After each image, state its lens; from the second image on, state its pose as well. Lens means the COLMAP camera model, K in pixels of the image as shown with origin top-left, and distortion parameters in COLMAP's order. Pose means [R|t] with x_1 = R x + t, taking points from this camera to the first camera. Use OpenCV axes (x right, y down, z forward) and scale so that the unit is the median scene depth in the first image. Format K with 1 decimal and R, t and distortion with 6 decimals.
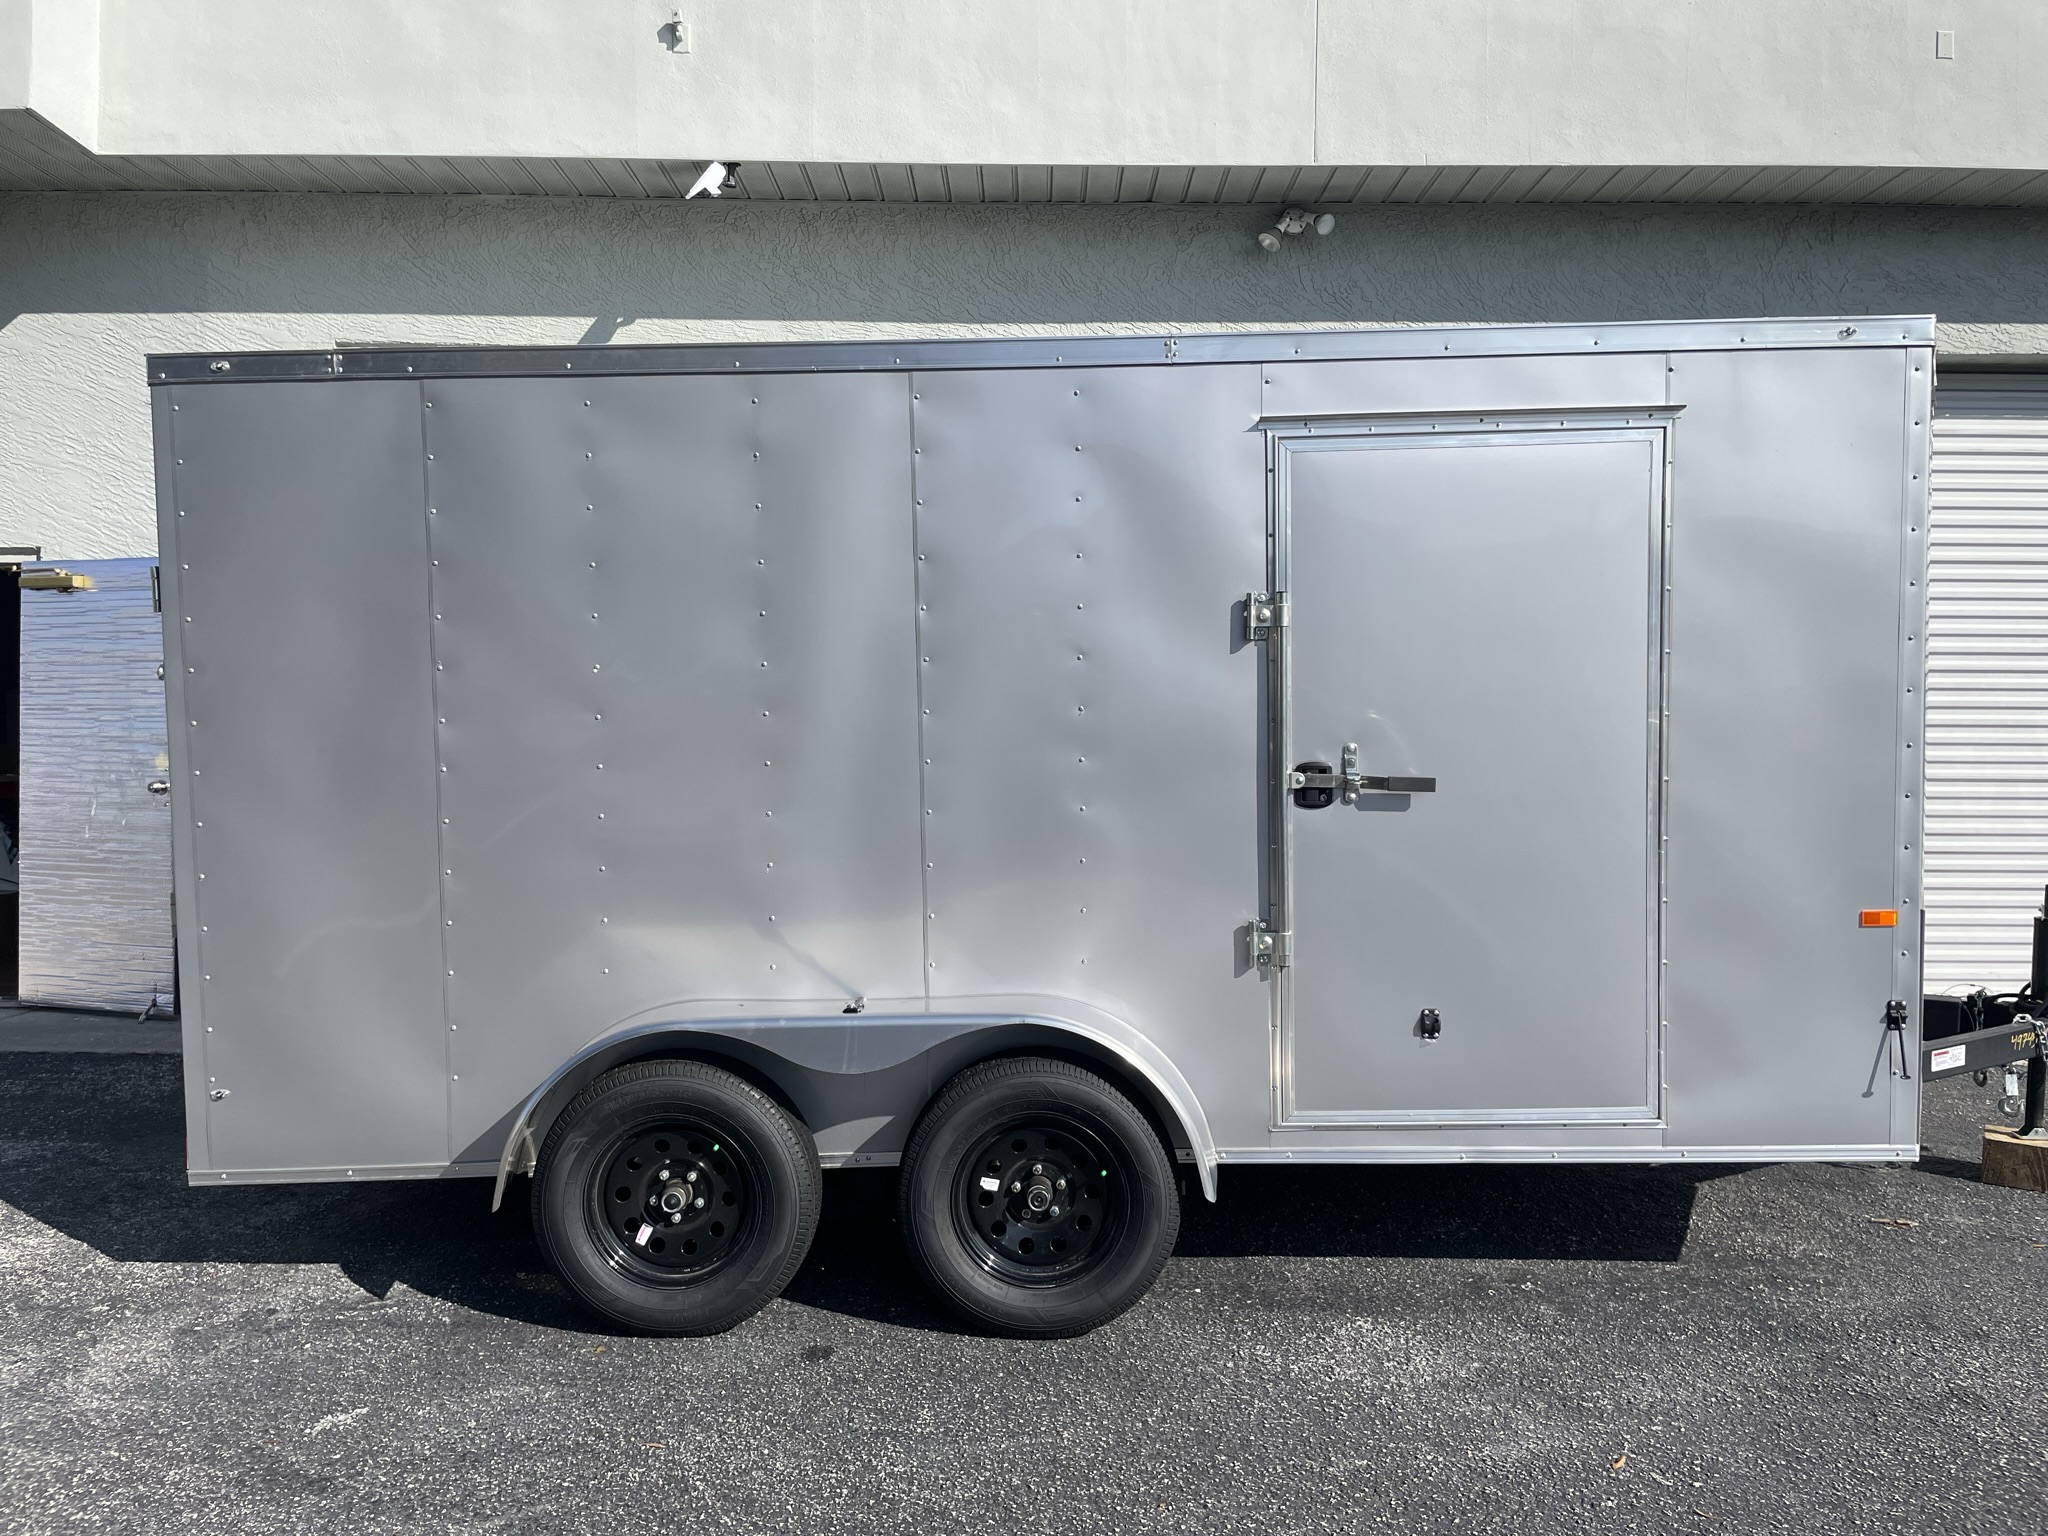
lens RADIAL K [[1550.8, 0, 1027.5], [0, 1550.8, 777.7], [0, 0, 1]] dist [0.044456, -0.043152]
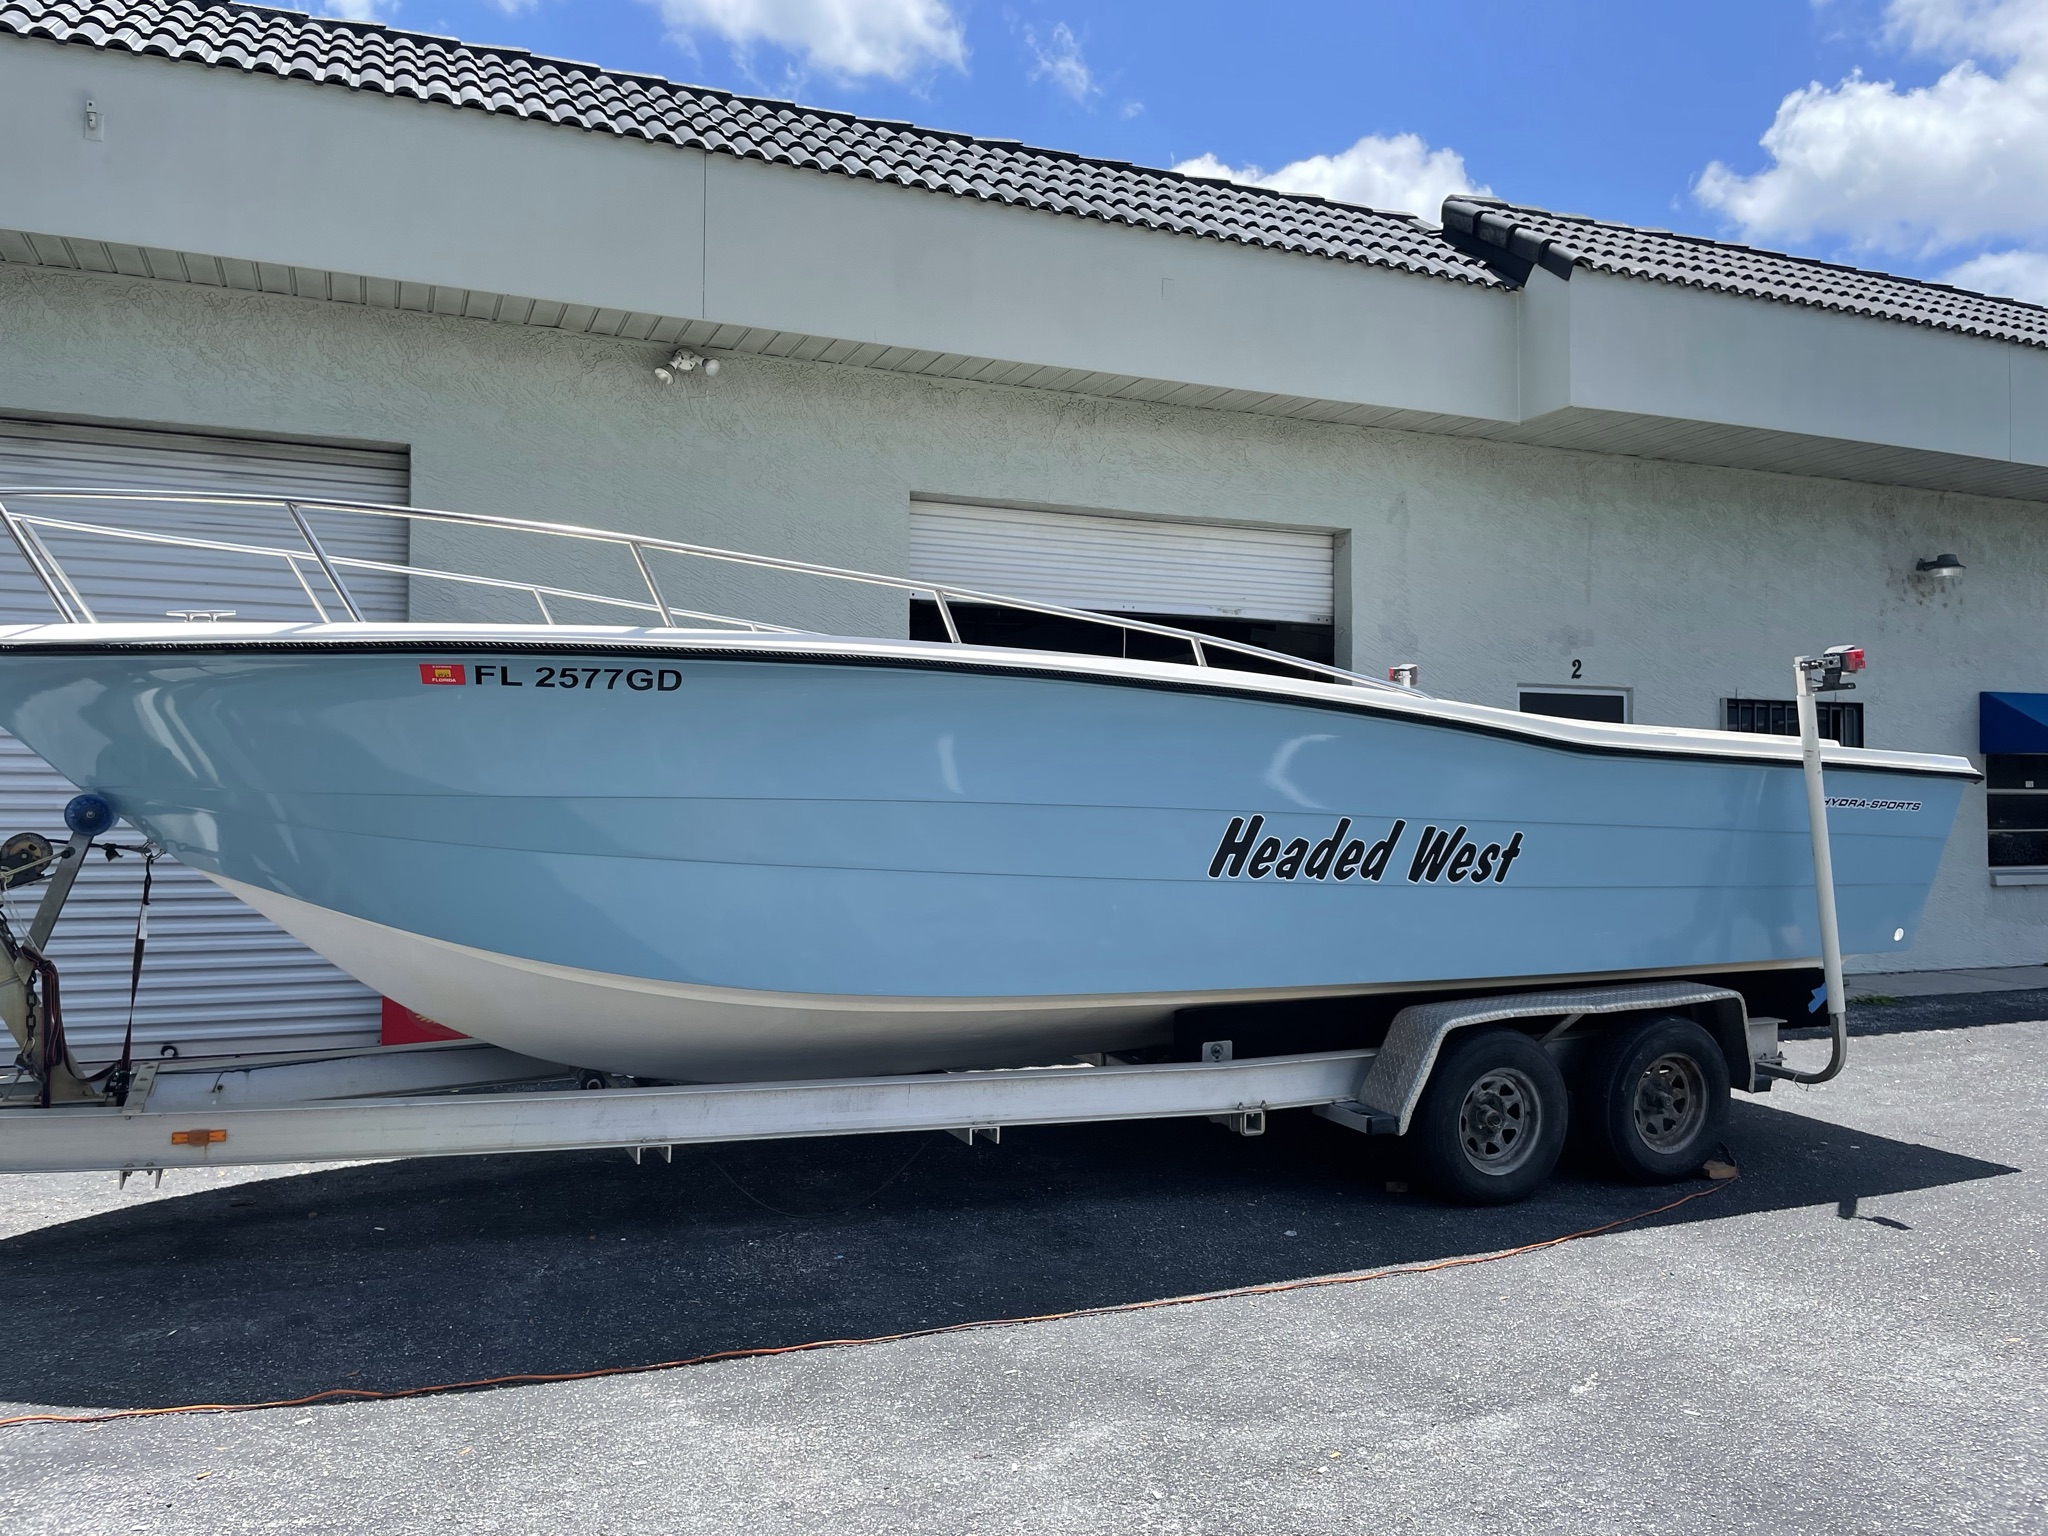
lens RADIAL K [[1550.8, 0, 1037.3], [0, 1550.8, 763.6], [0, 0, 1]] dist [0.044456, -0.043152]
pose [[0.917829, 0.009139, 0.396870, -0.049730], [0.009097, 0.998988, -0.044042, 0.002711], [-0.396871, 0.044033, 0.916817, -0.173866]]
